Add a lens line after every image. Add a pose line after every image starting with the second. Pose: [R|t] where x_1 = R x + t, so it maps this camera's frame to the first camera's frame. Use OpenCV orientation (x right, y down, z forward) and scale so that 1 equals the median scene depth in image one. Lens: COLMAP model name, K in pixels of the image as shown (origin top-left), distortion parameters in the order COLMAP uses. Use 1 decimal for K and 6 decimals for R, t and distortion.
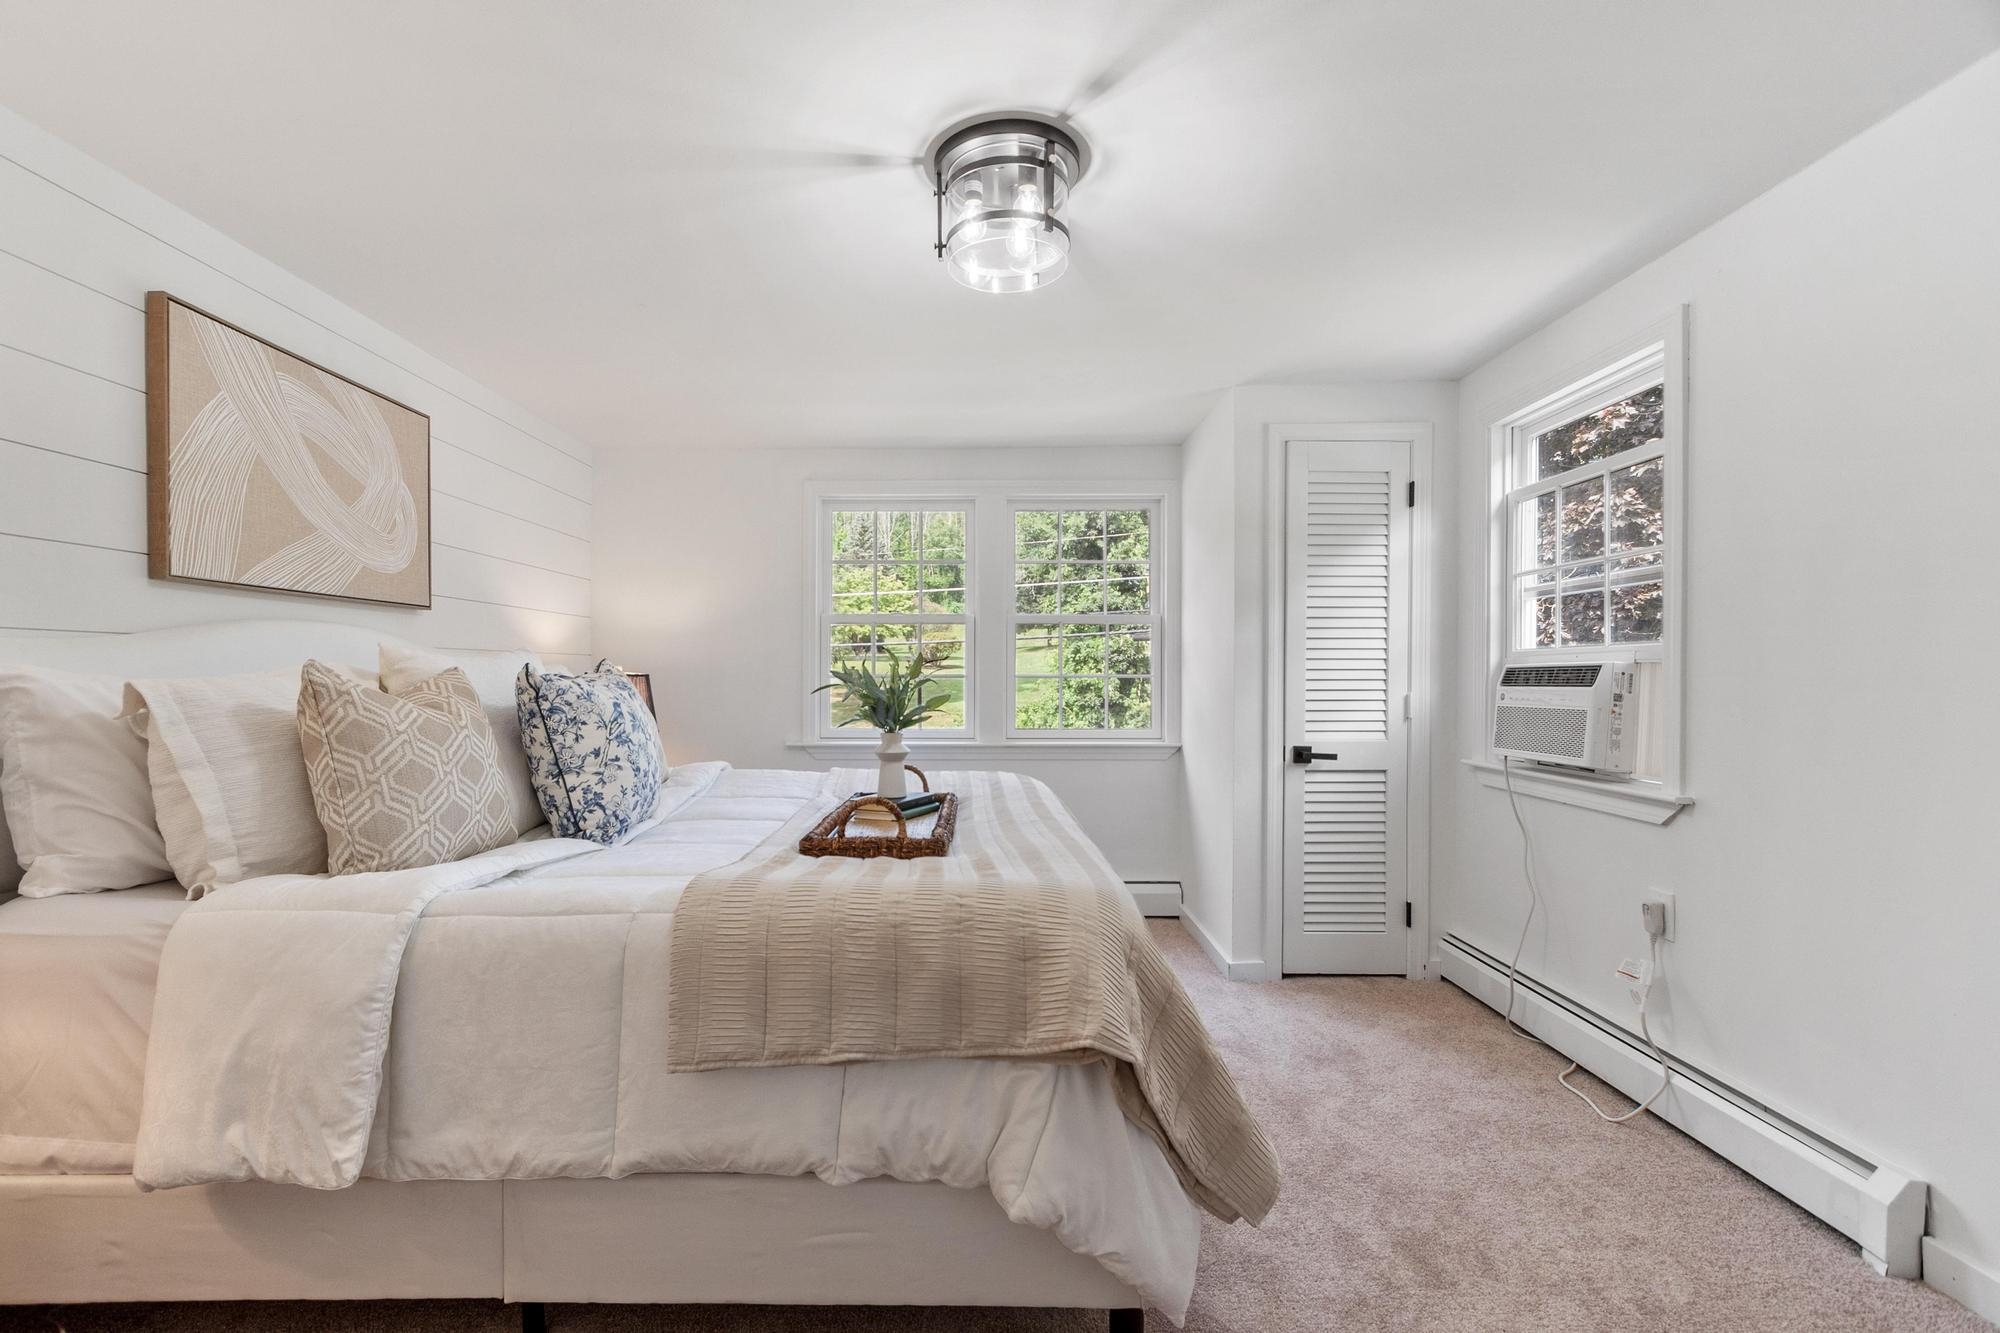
lens RADIAL K [[883.2, 0, 956.9], [0, 883.2, 678.3], [0, 0, 1]] dist [0.010475, -0.004991]
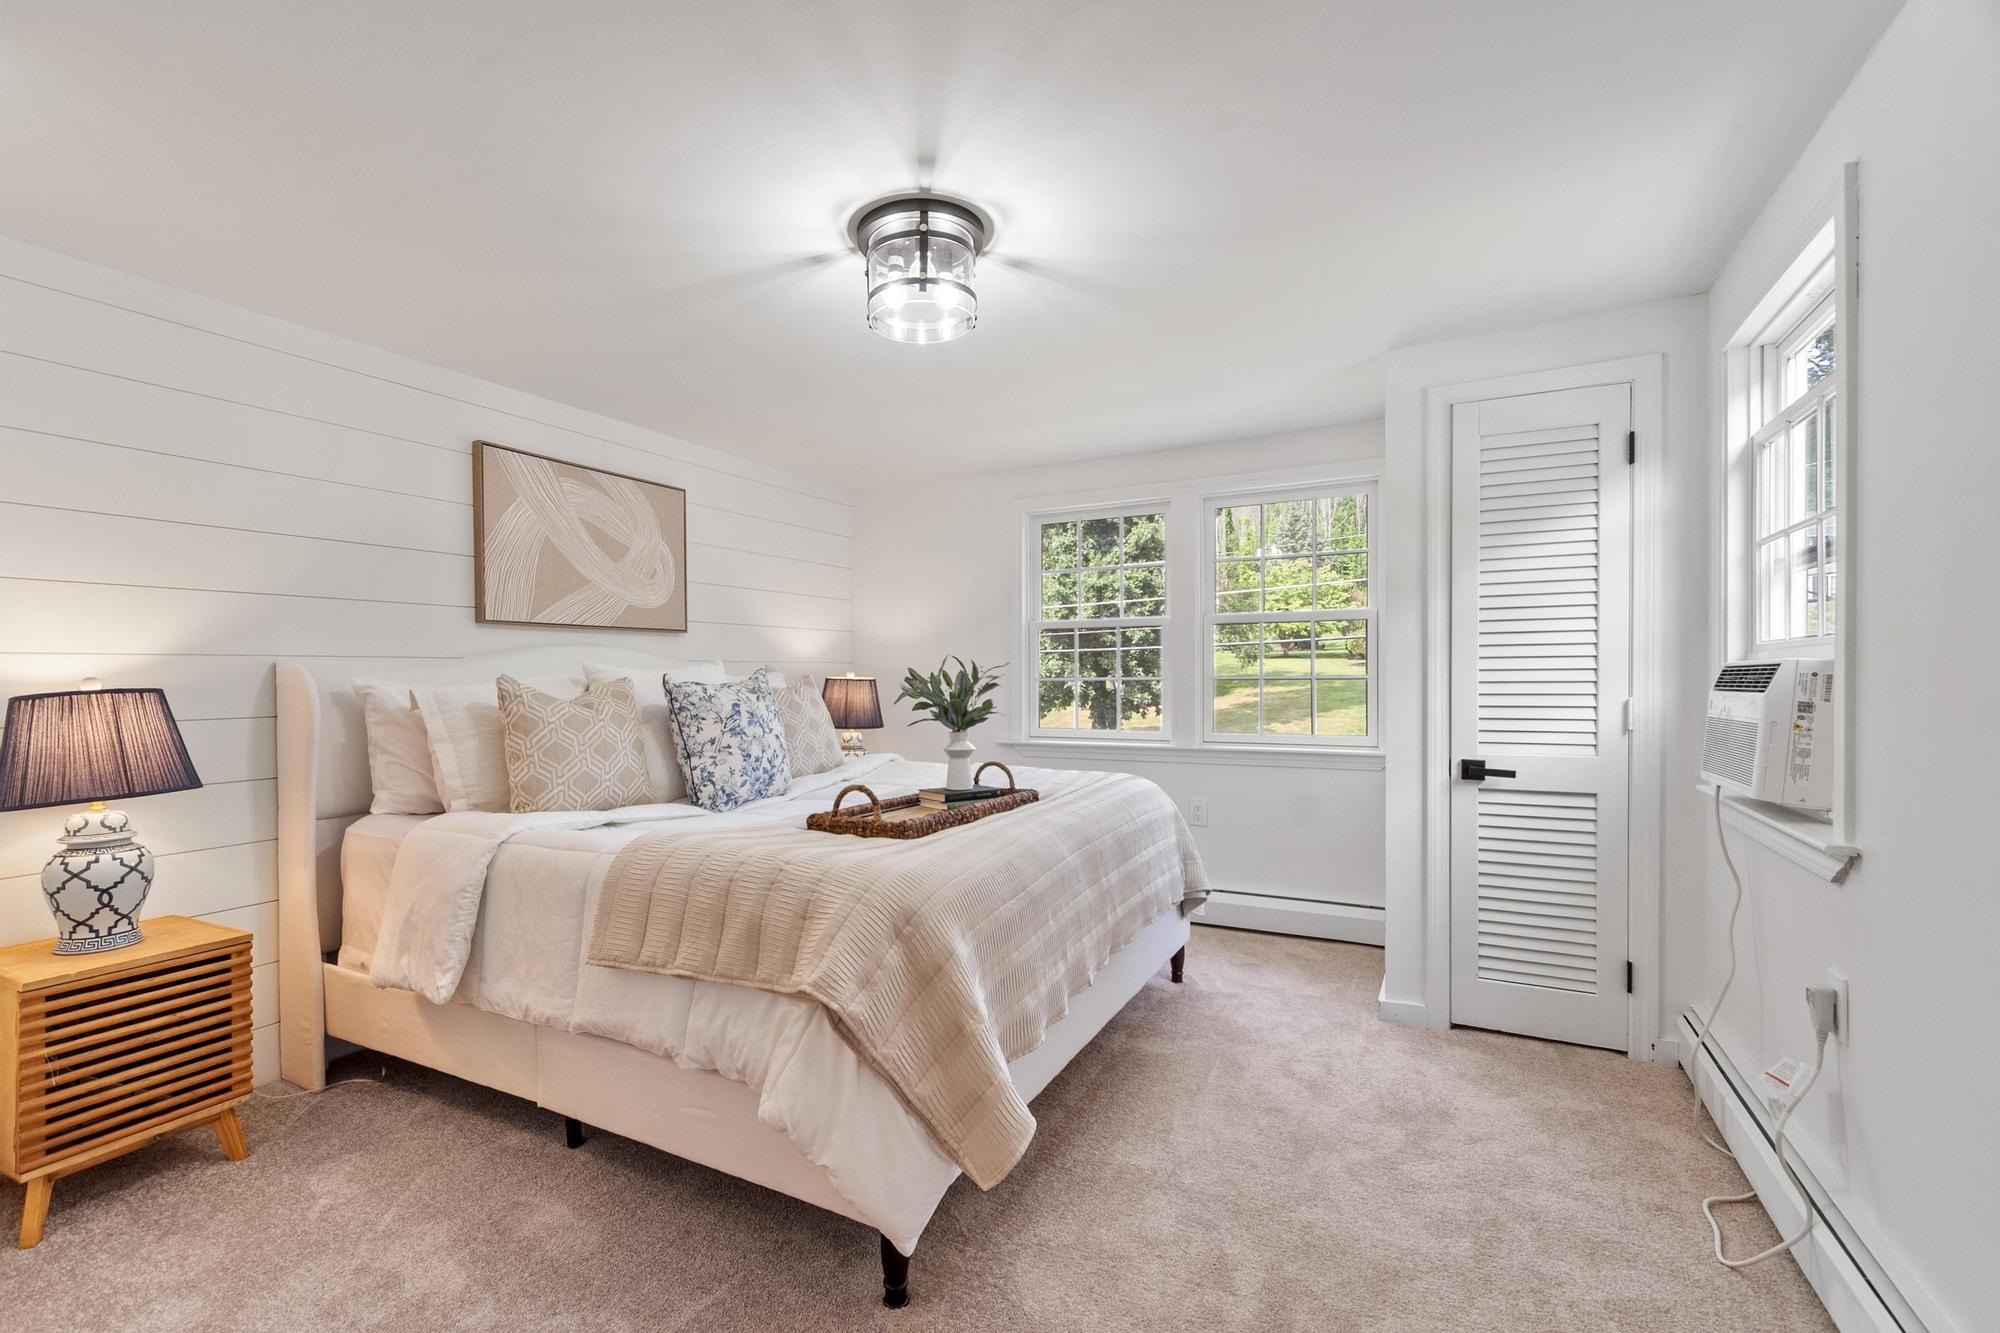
lens RADIAL K [[883.2, 0, 956.9], [0, 883.2, 678.3], [0, 0, 1]] dist [0.010475, -0.004991]
pose [[0.879460, -0.005607, -0.475940, 0.528934], [0.005892, 0.999982, -0.000893, -0.006248], [0.475937, -0.002018, 0.879477, 0.017530]]
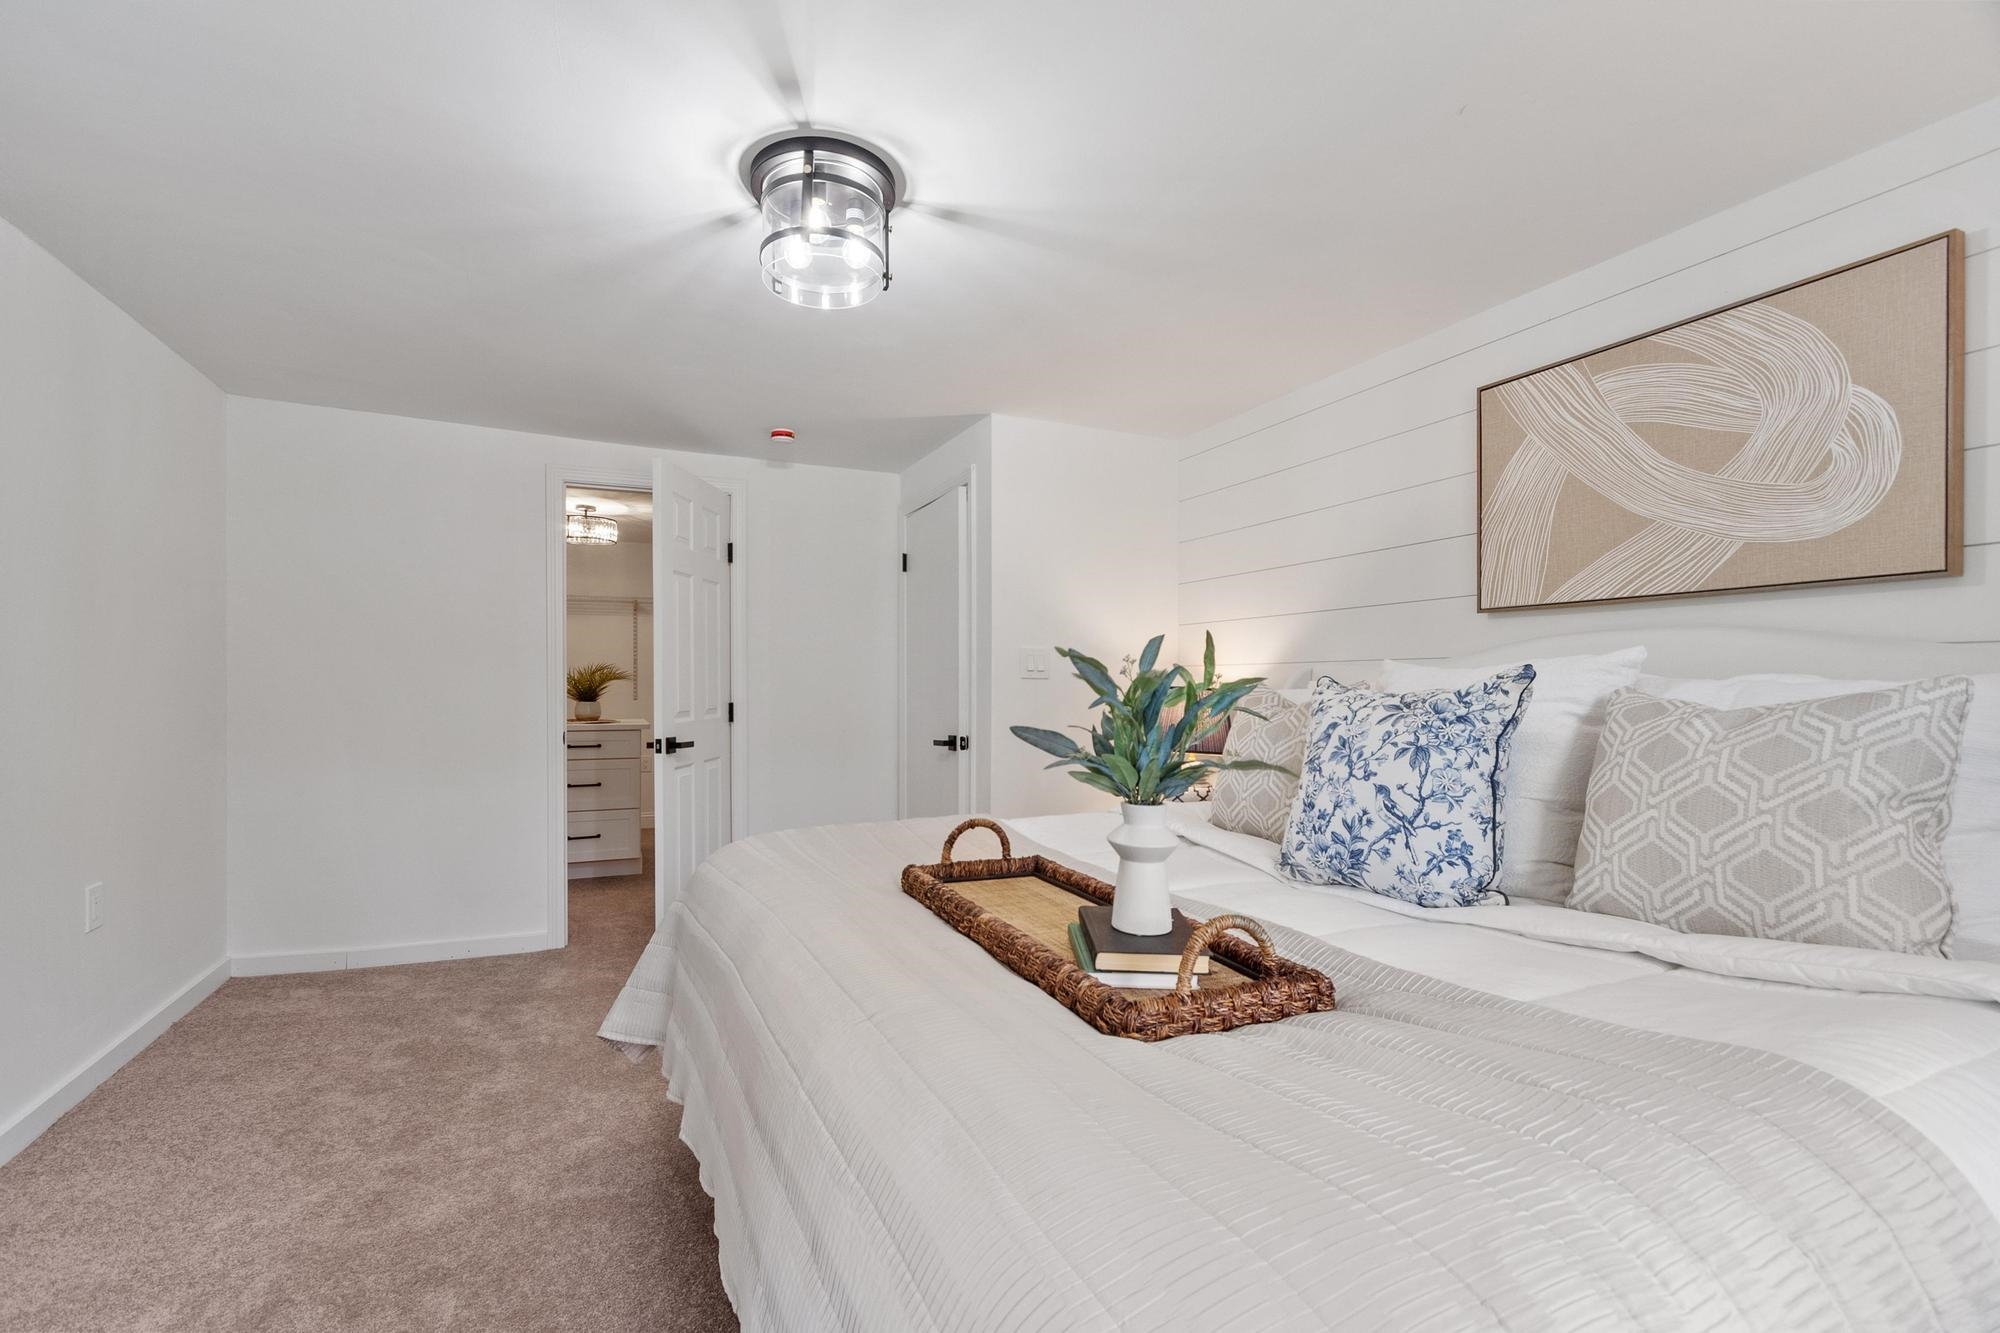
lens RADIAL K [[883.2, 0, 956.9], [0, 883.2, 678.3], [0, 0, 1]] dist [0.010475, -0.004991]
pose [[-0.915430, -0.004337, -0.402453, 0.267773], [-0.005370, 0.999985, 0.001440, -0.012750], [0.402440, 0.003480, -0.915440, 1.649811]]
